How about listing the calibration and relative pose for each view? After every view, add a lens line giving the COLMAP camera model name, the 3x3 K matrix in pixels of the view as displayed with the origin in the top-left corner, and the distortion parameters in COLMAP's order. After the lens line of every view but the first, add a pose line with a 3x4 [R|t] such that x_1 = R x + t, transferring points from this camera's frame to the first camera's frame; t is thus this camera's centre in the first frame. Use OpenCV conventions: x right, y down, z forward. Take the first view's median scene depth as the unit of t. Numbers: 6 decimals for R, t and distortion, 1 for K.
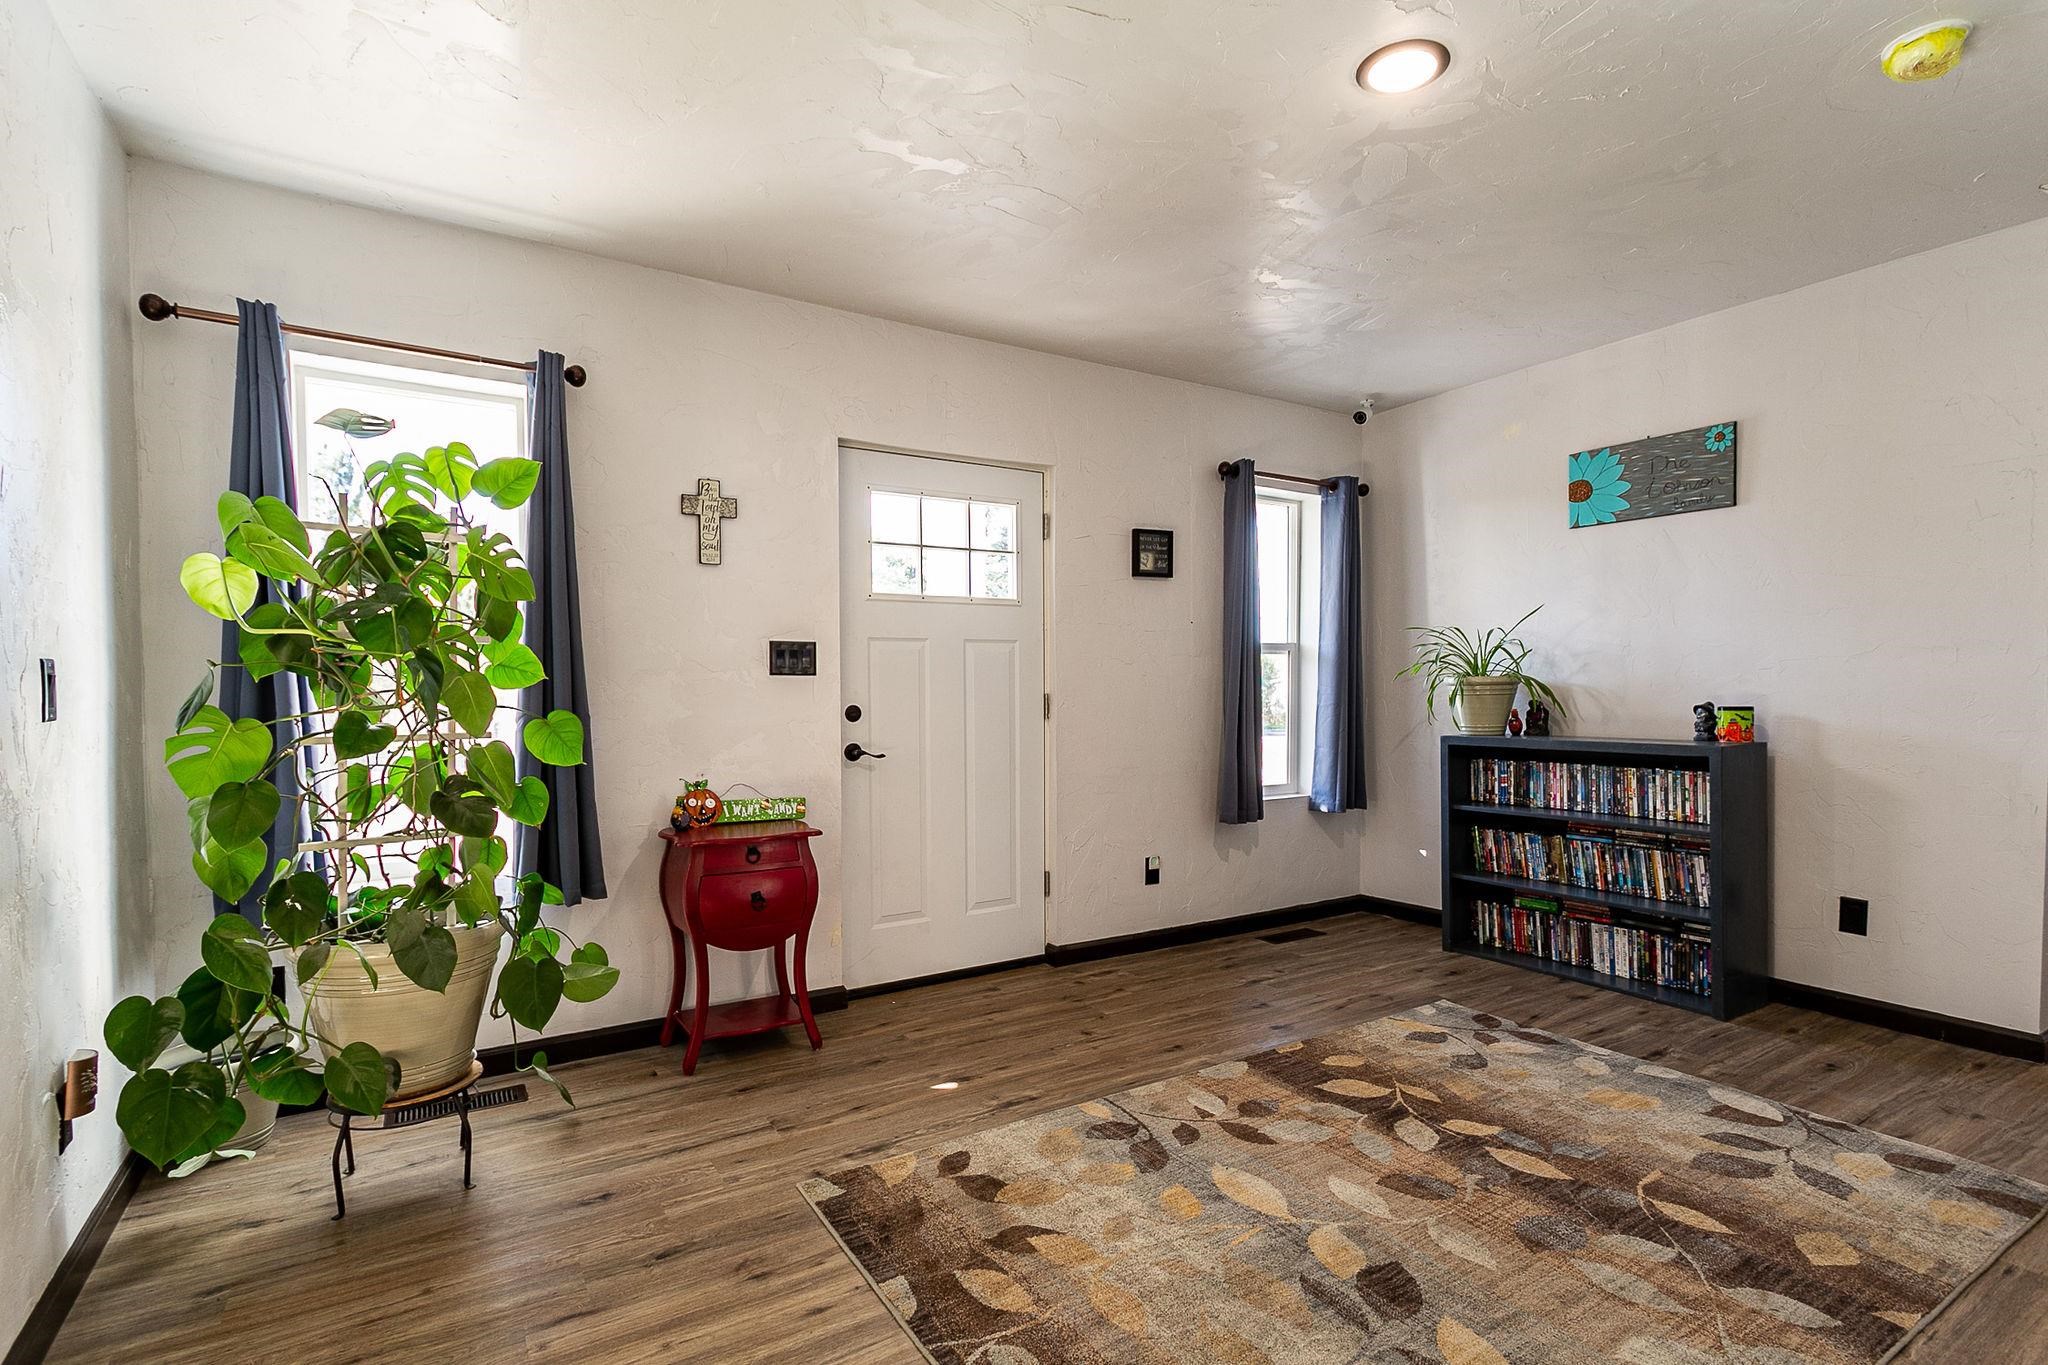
lens RADIAL K [[981.8, 0, 1023.9], [0, 981.8, 714.3], [0, 0, 1]] dist [-0.000653, 0.000800]
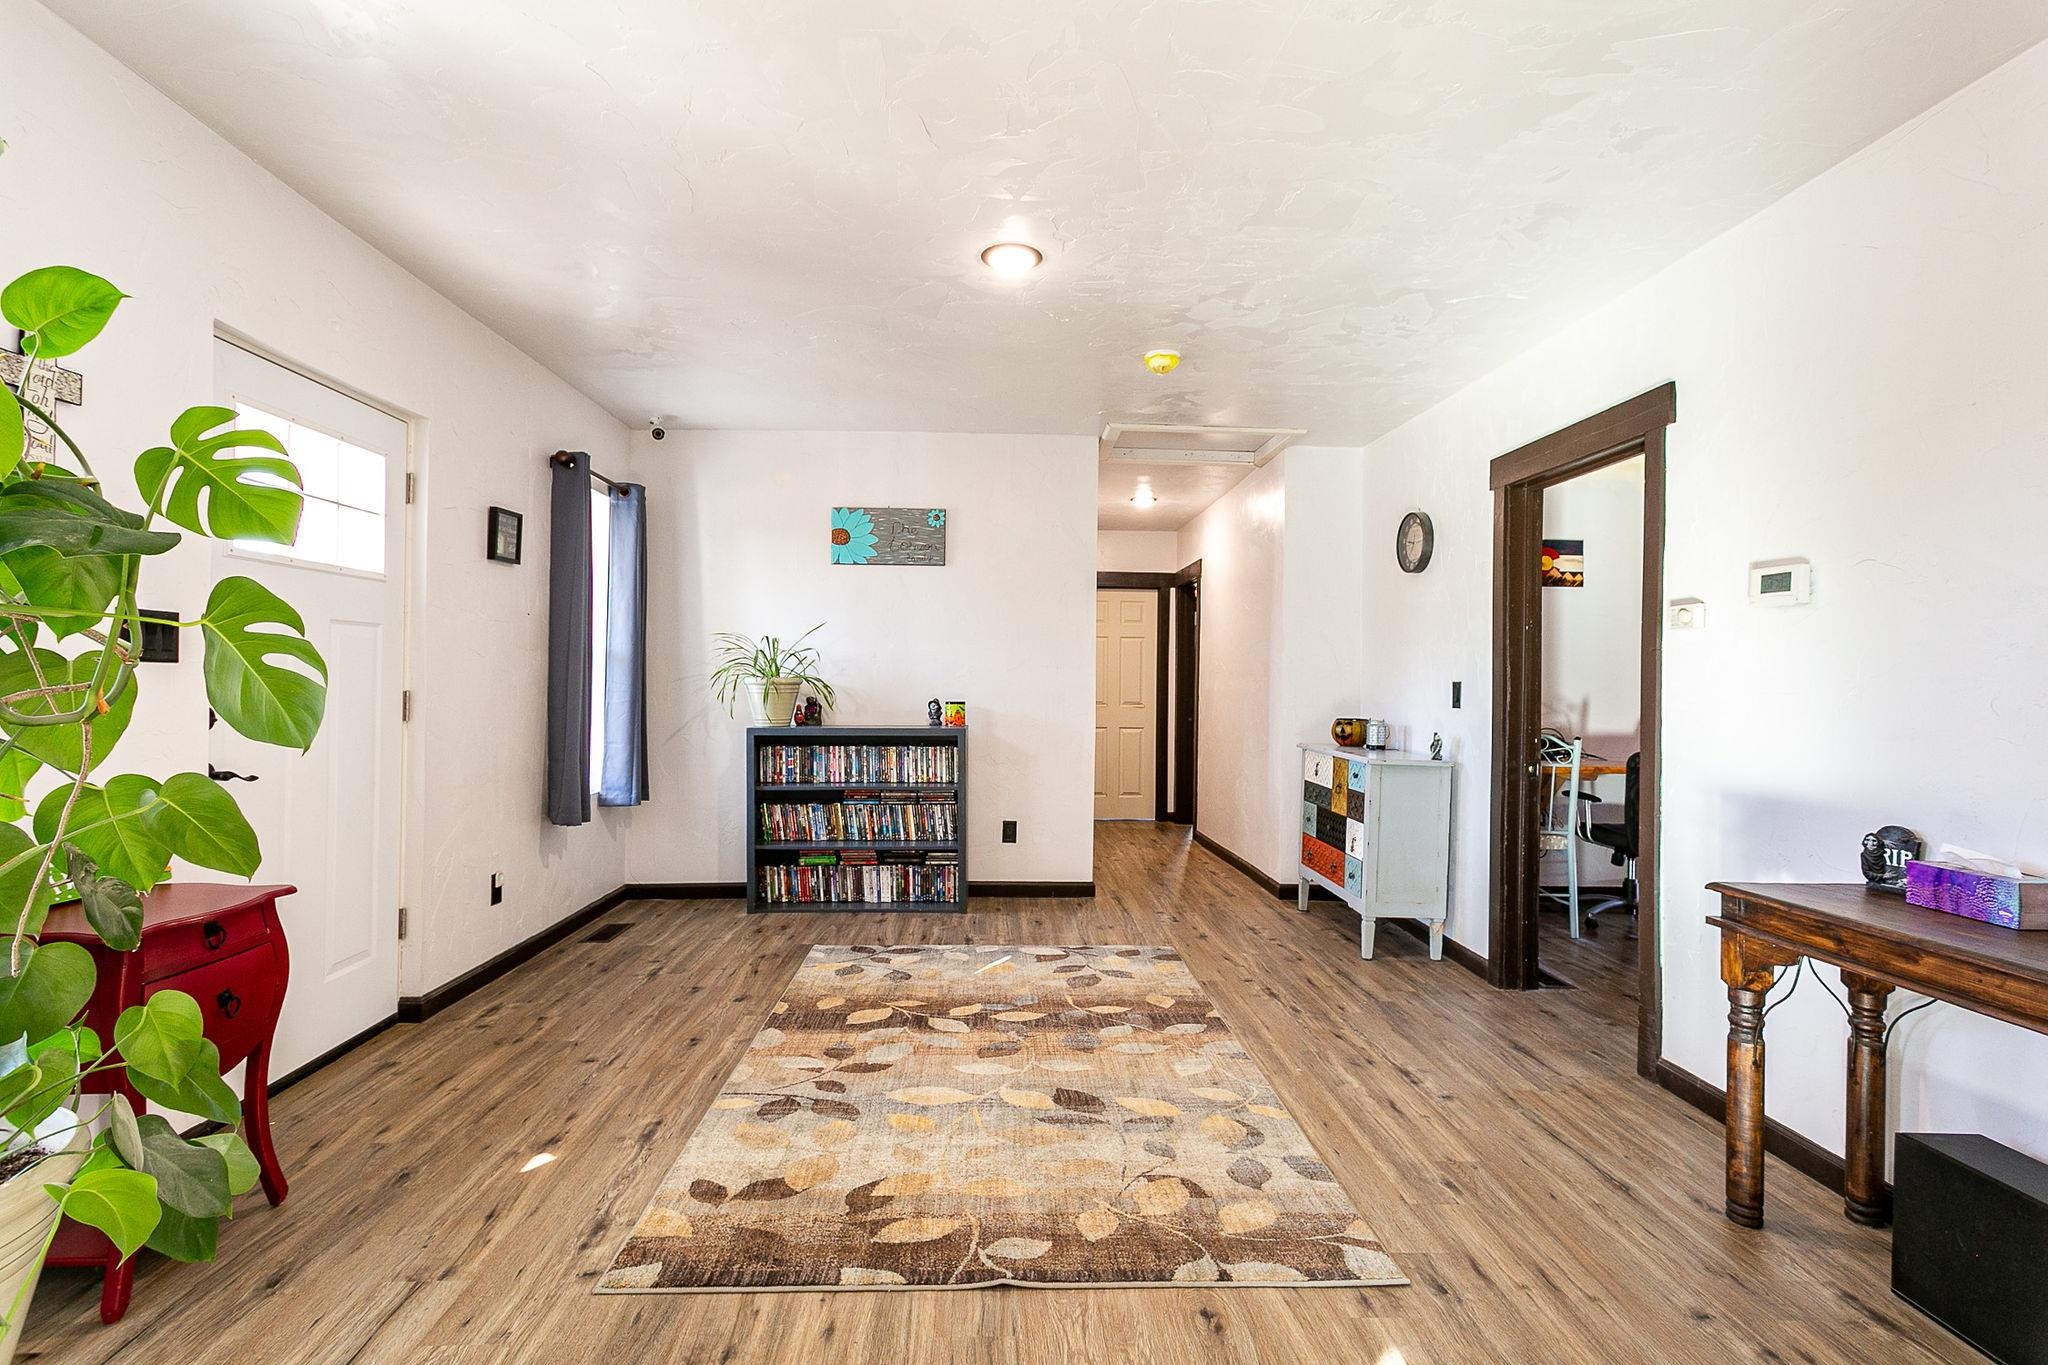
lens RADIAL K [[966.9, 0, 1024.0], [0, 966.9, 682.5], [0, 0, 1]] dist [-0.005711, 0.000977]
pose [[0.498906, 0.011285, 0.866583, -0.448032], [0.012040, 0.999728, -0.019951, -0.005764], [-0.866573, 0.020387, 0.498635, 0.162897]]
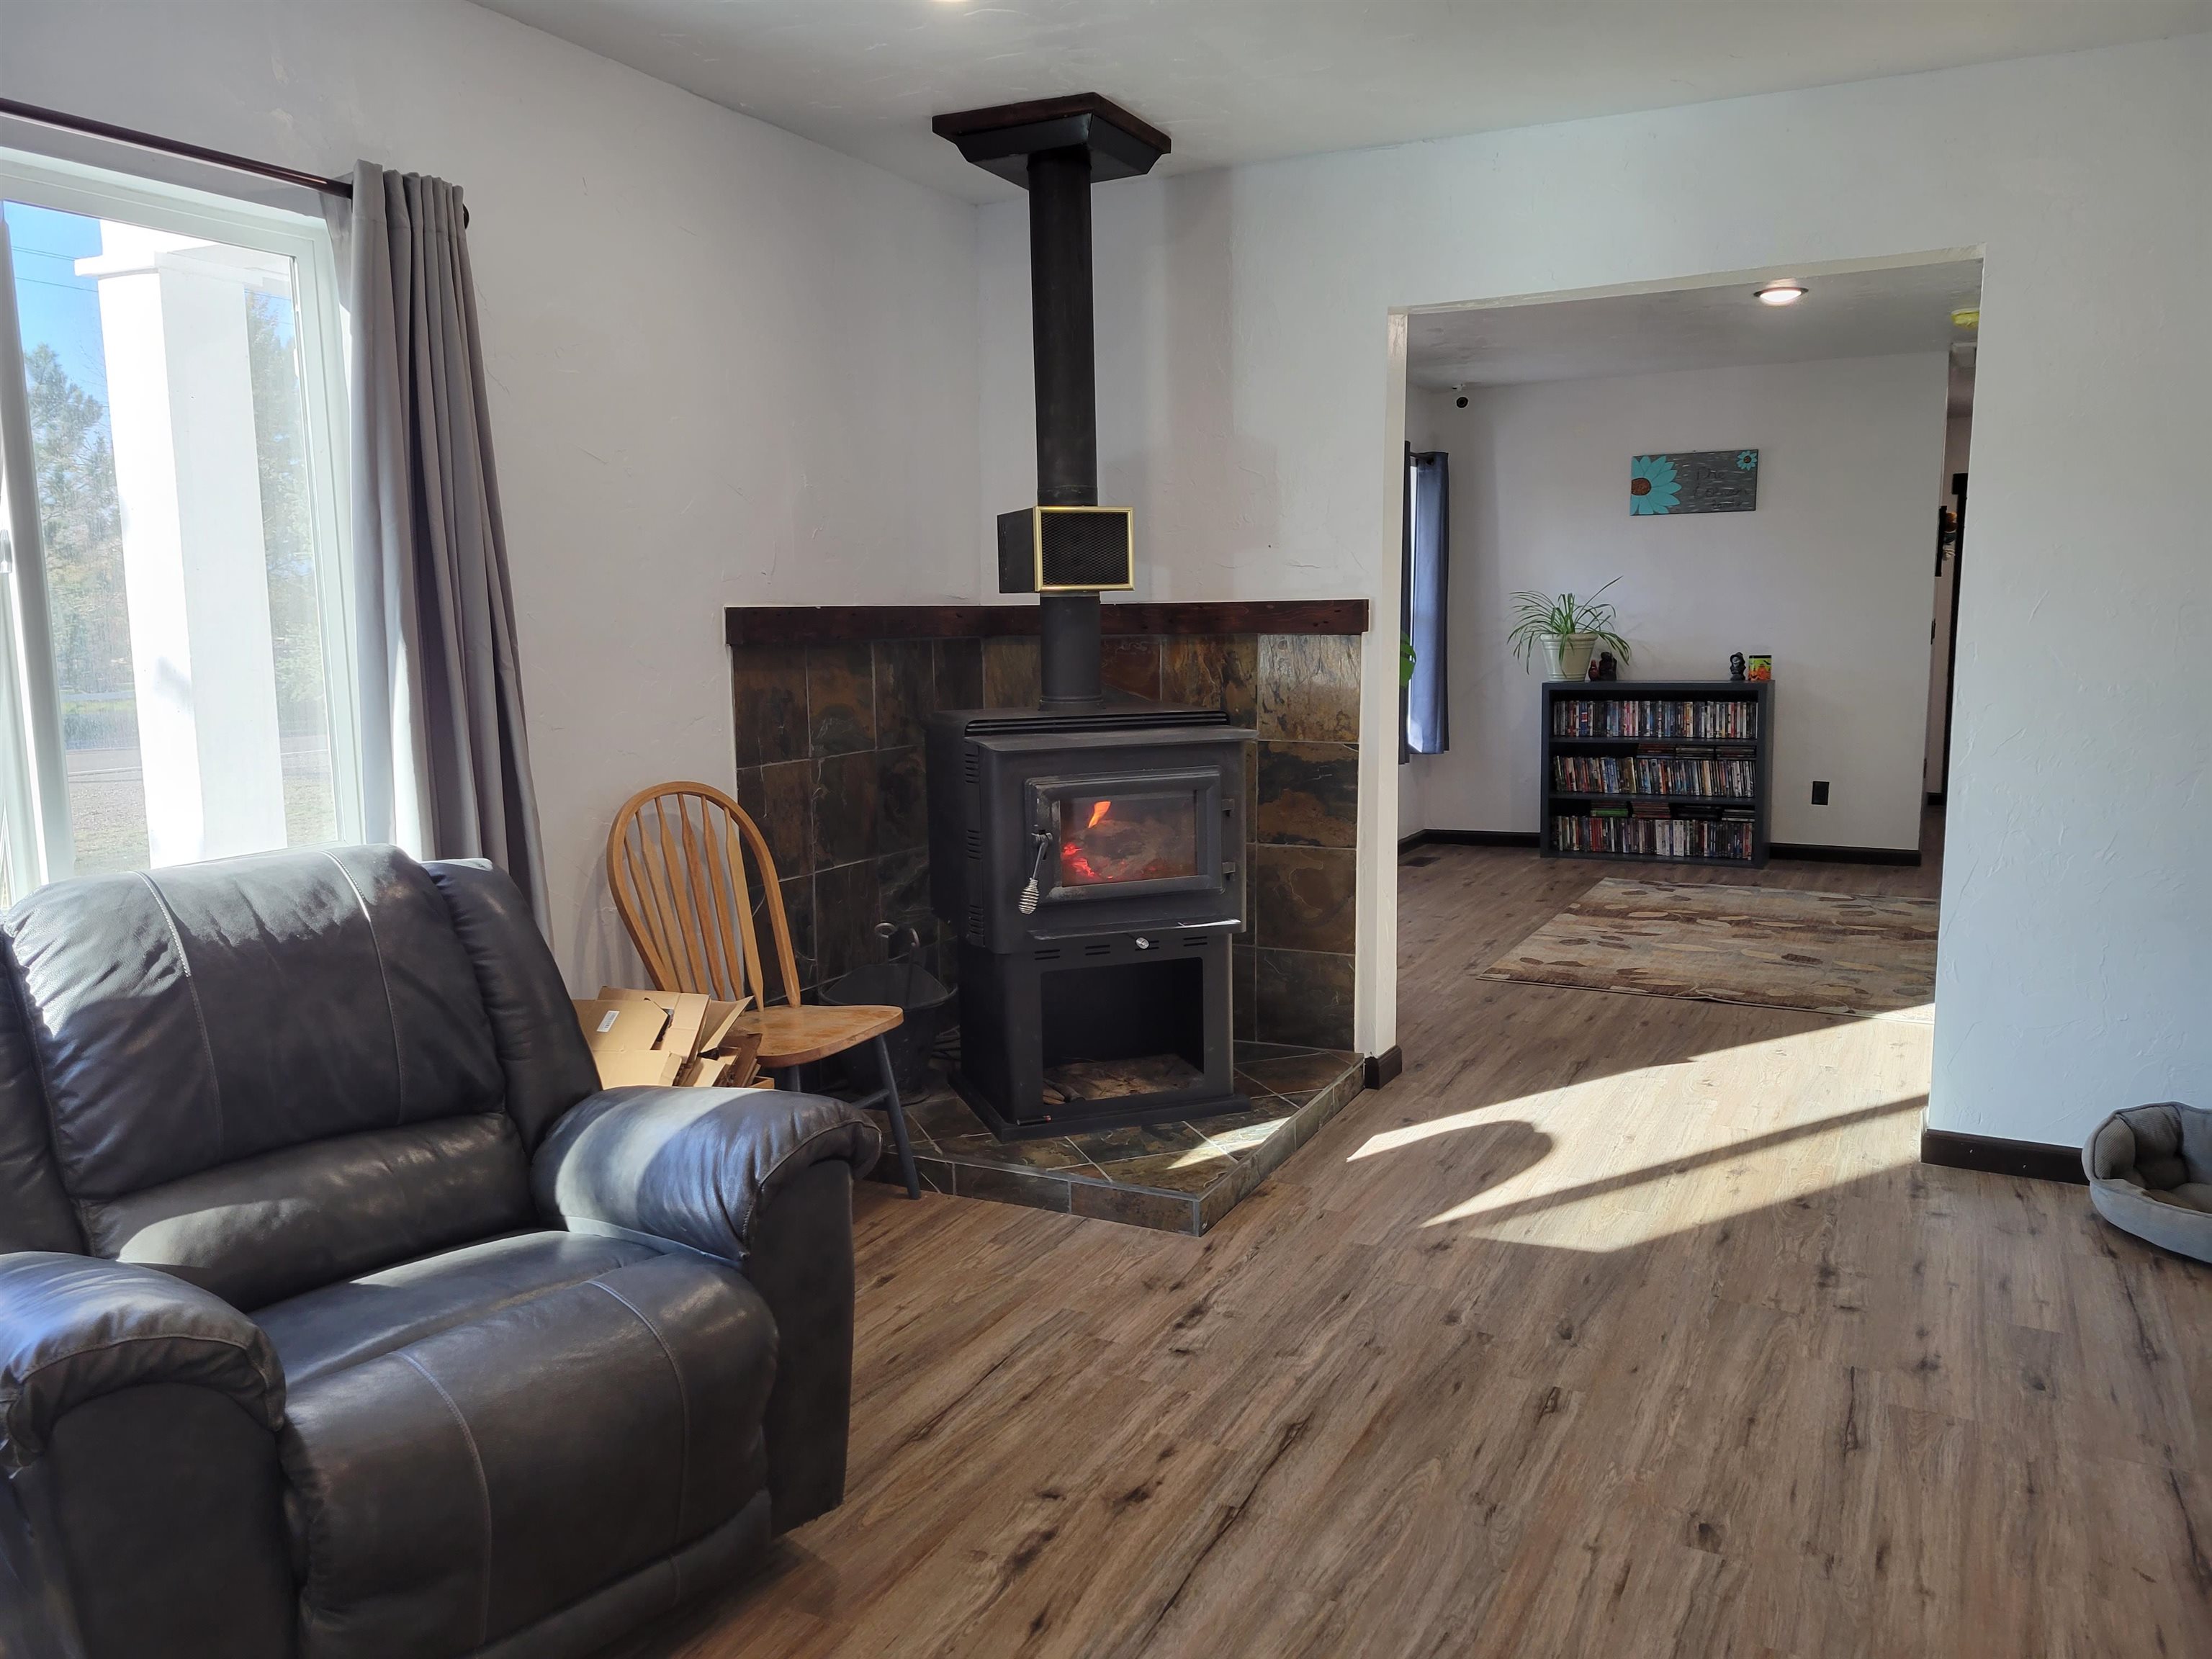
lens RADIAL K [[1606.9, 0, 1084.7], [0, 1606.9, 826.0], [0, 0, 1]] dist [0.025462, -0.001544]
pose [[0.869545, -0.069464, 0.488944, -1.186846], [0.022138, 0.994546, 0.101925, -0.020177], [-0.493357, -0.077804, 0.866340, -0.524688]]
